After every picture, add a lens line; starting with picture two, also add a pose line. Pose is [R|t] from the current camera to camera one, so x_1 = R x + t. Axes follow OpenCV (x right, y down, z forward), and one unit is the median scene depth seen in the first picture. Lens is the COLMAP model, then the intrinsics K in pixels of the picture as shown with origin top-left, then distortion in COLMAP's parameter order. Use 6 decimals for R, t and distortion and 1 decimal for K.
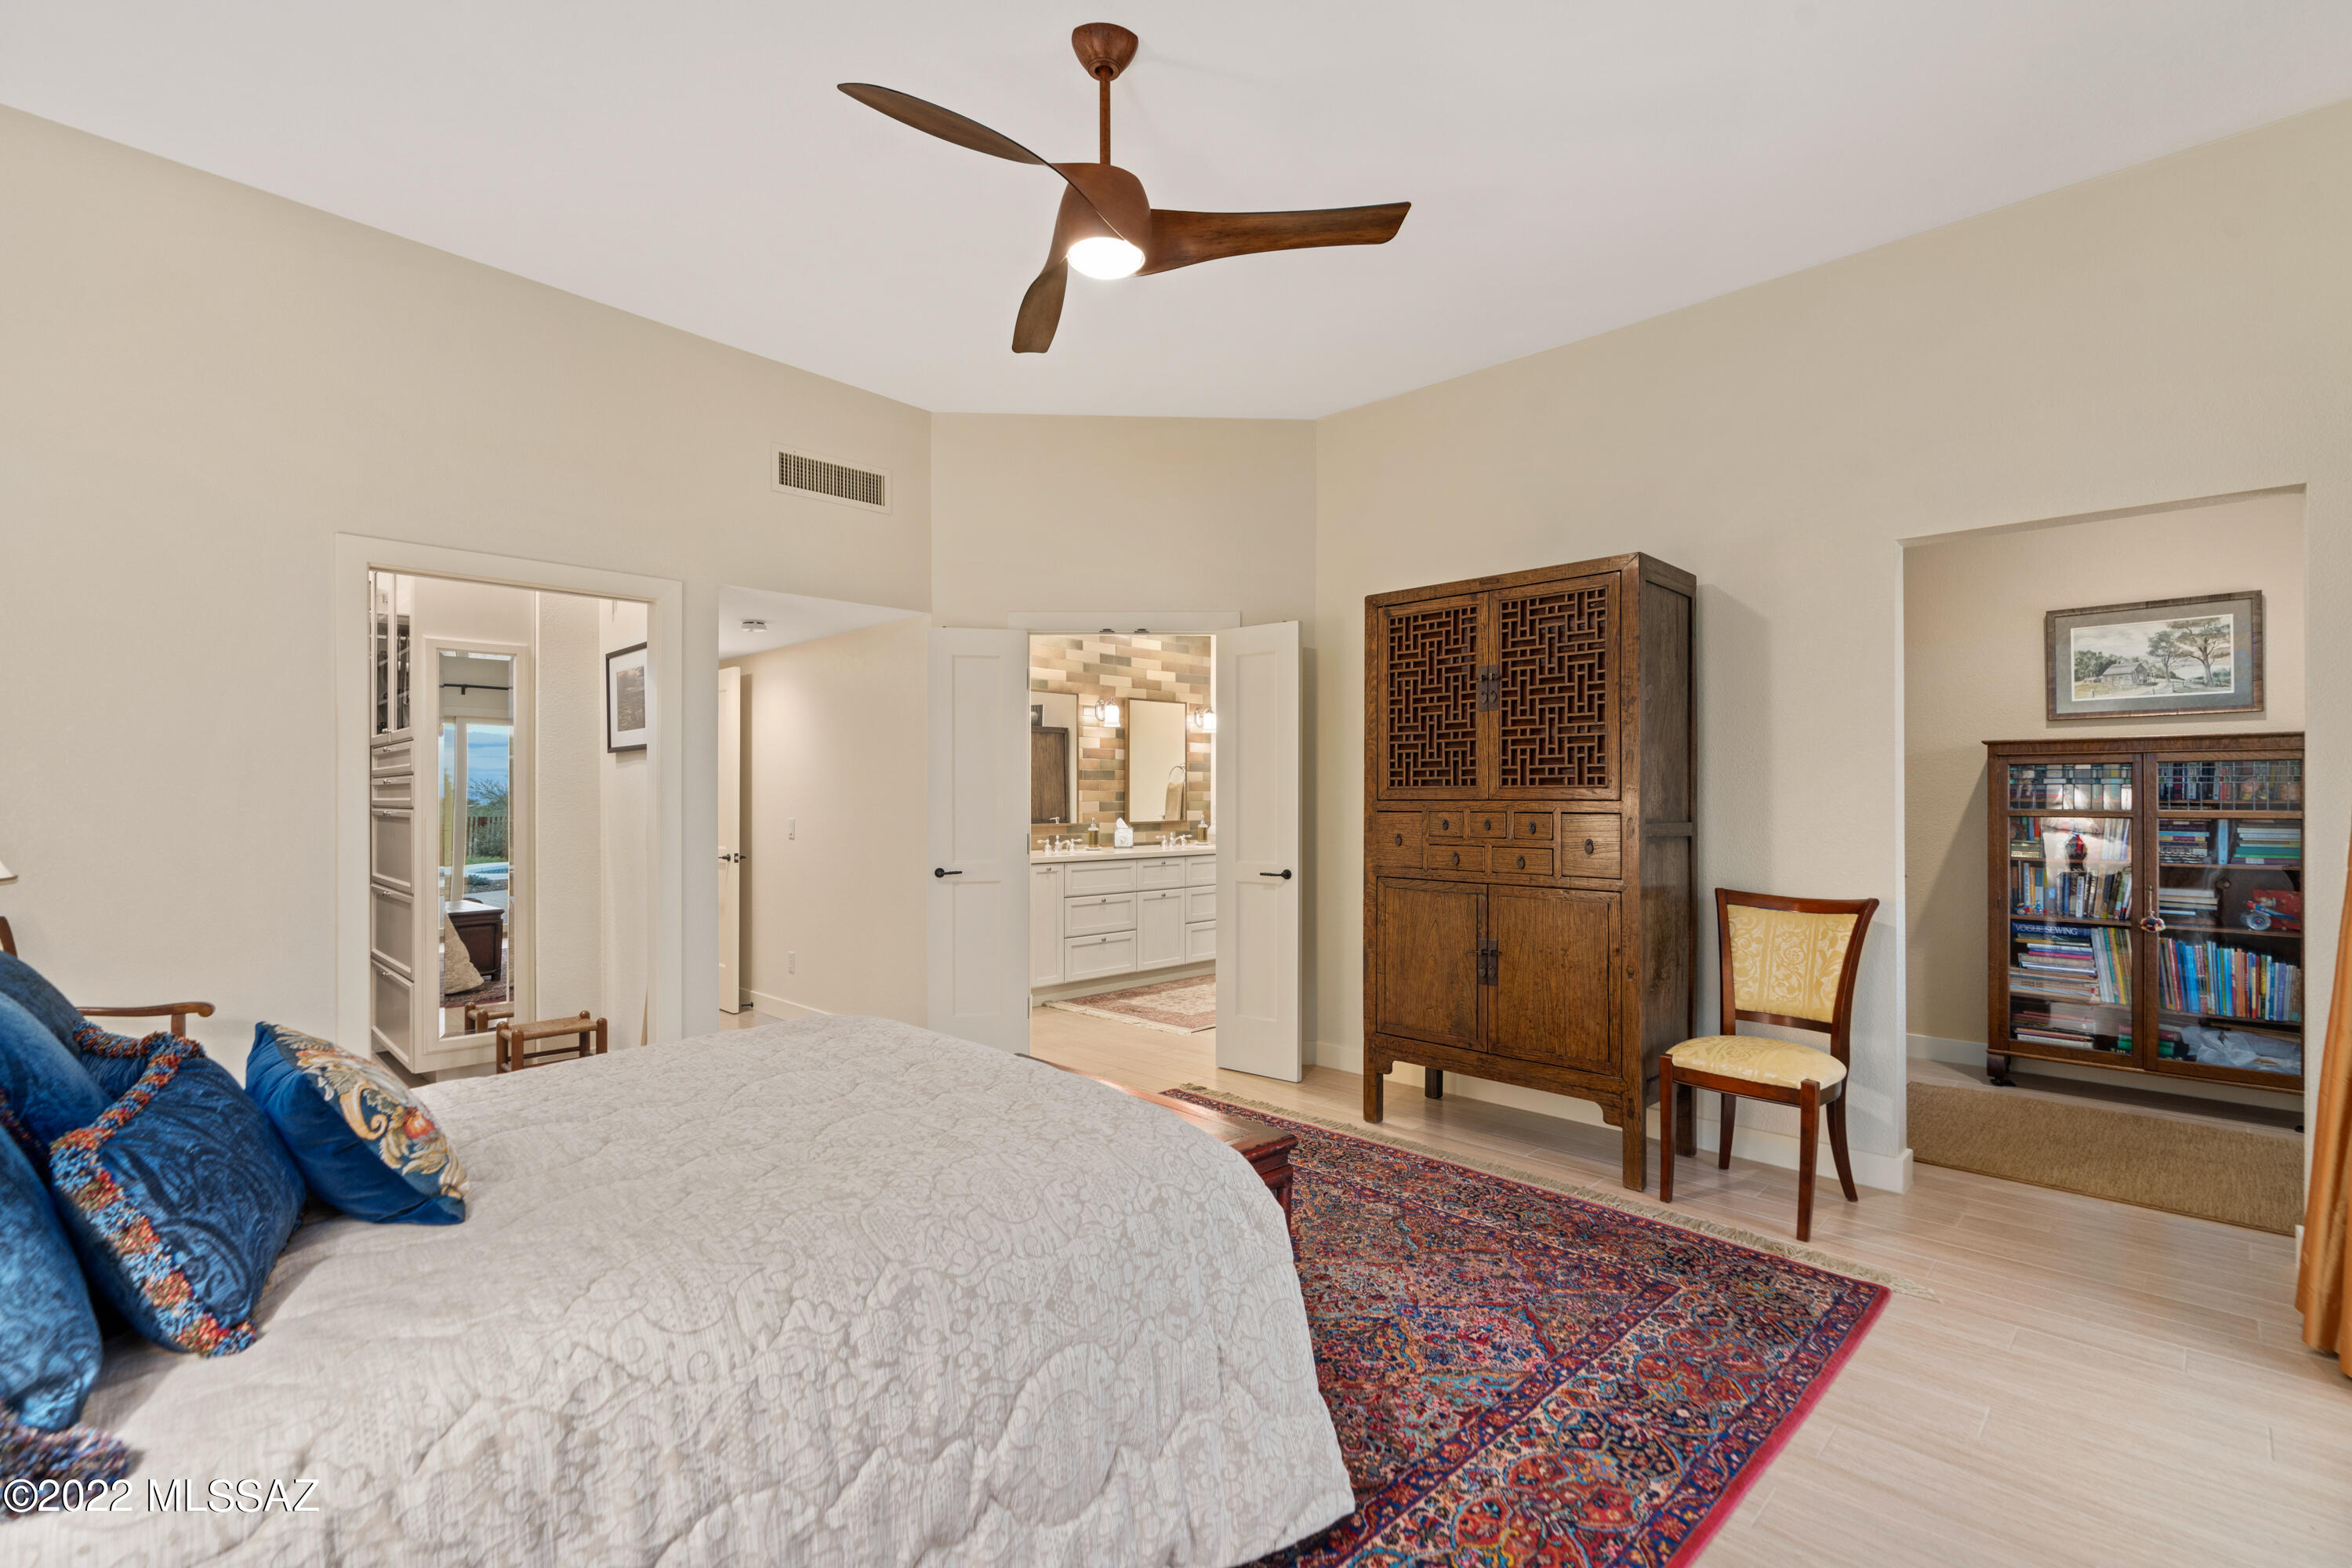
lens RADIAL K [[1072.0, 0, 1178.0], [0, 1072.0, 794.0], [0, 0, 1]] dist [-0.002894, 0.000110]
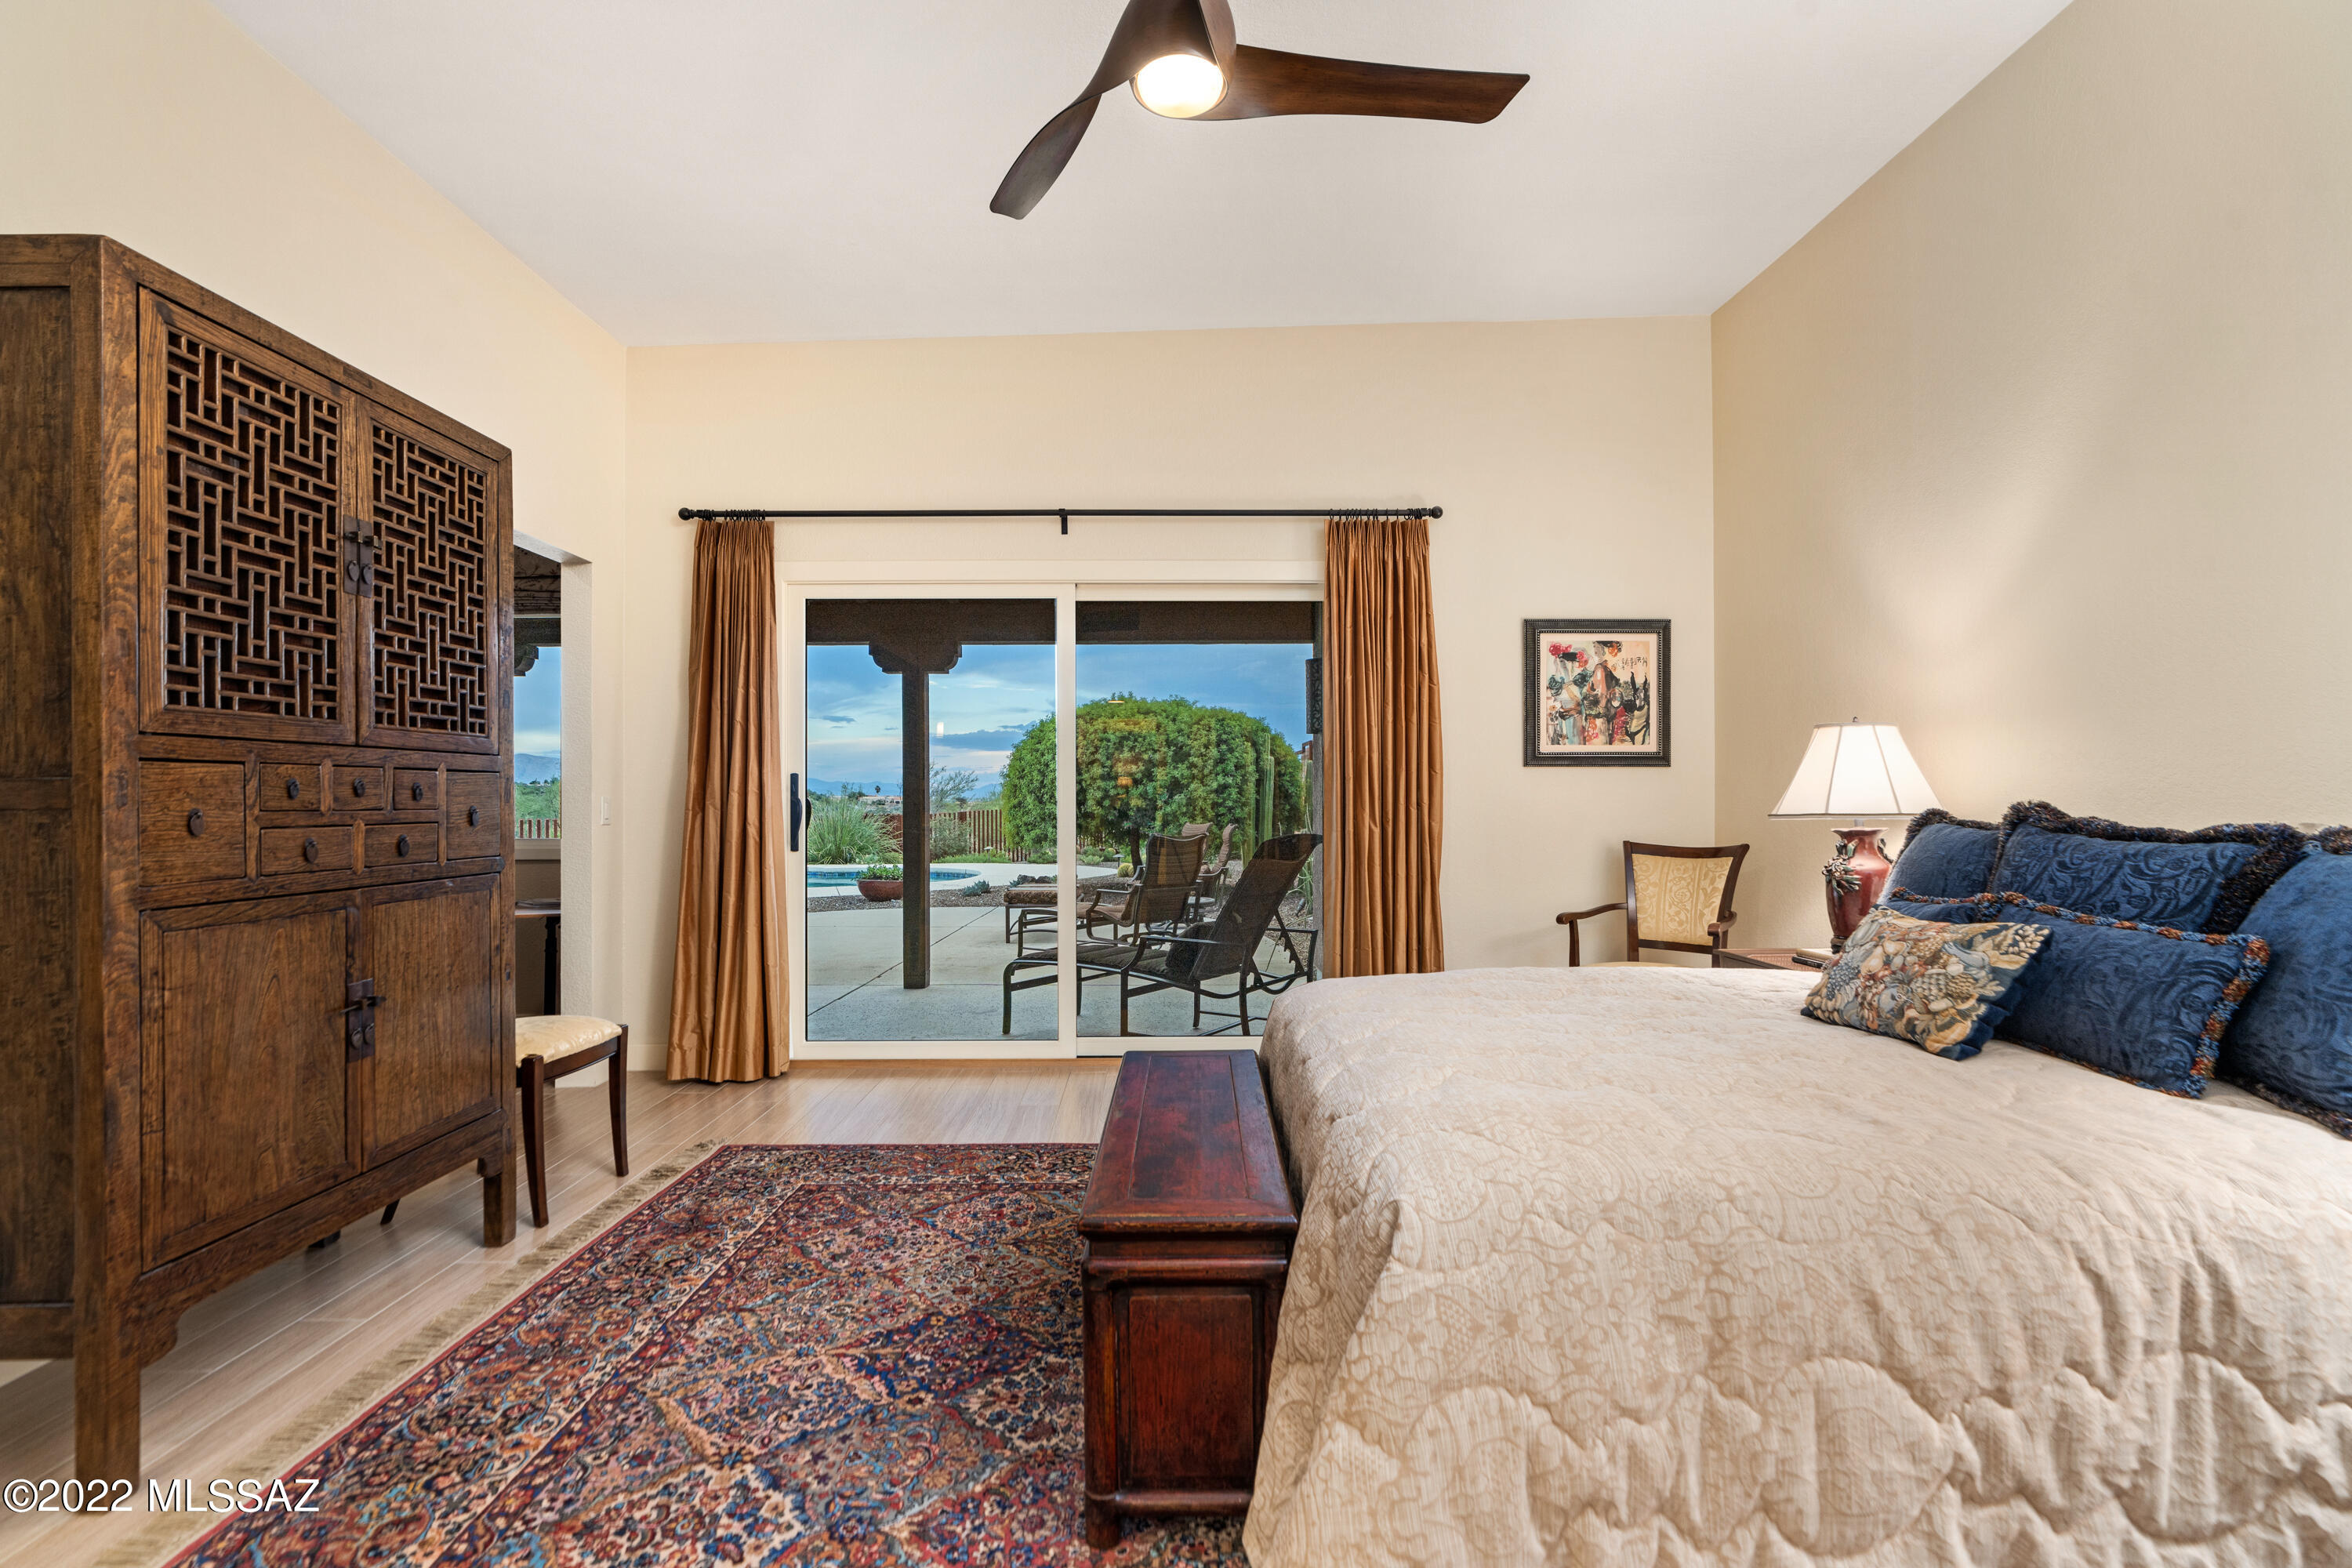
lens RADIAL K [[1072.0, 0, 1177.1], [0, 1072.0, 788.6], [0, 0, 1]] dist [-0.002894, 0.000110]
pose [[-0.716946, 0.004996, 0.697111, -0.460224], [-0.003764, 0.999932, -0.011037, 0.035003], [-0.697119, -0.010537, -0.716878, 1.143399]]
